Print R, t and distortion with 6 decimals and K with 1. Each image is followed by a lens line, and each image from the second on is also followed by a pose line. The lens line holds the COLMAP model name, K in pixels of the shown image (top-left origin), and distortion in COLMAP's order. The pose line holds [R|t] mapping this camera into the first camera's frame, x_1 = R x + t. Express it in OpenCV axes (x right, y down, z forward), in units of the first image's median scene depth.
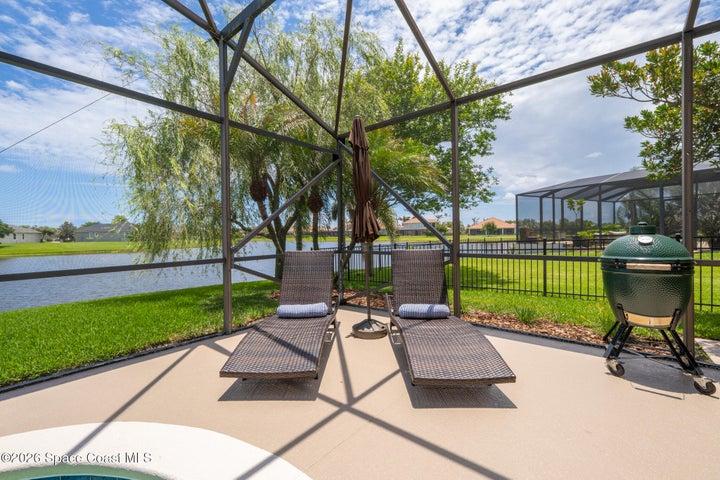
lens RADIAL K [[303.2, 0, 358.8], [0, 303.2, 238.8], [0, 0, 1]] dist [0.001867, -0.000130]
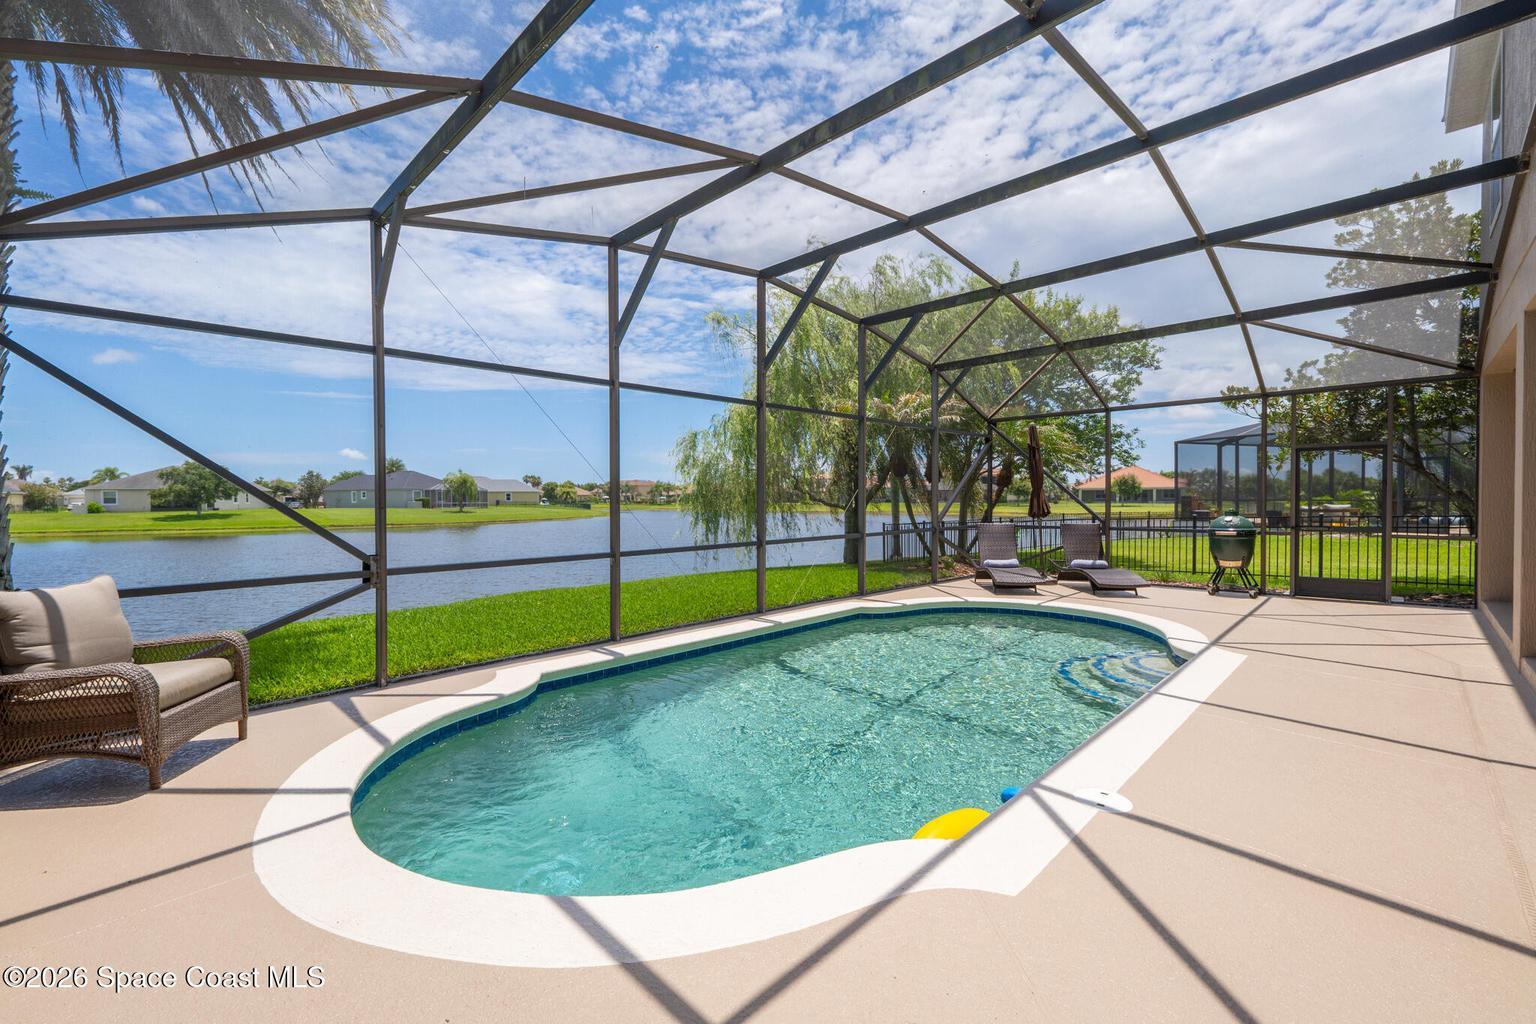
lens RADIAL K [[641.0, 0, 746.6], [0, 641.0, 496.2], [0, 0, 1]] dist [0.002038, 0.000191]
pose [[0.992899, 0.006555, -0.118782, -0.160788], [-0.008129, 0.999885, -0.012777, -0.008878], [0.118685, 0.013652, 0.992838, -0.337708]]
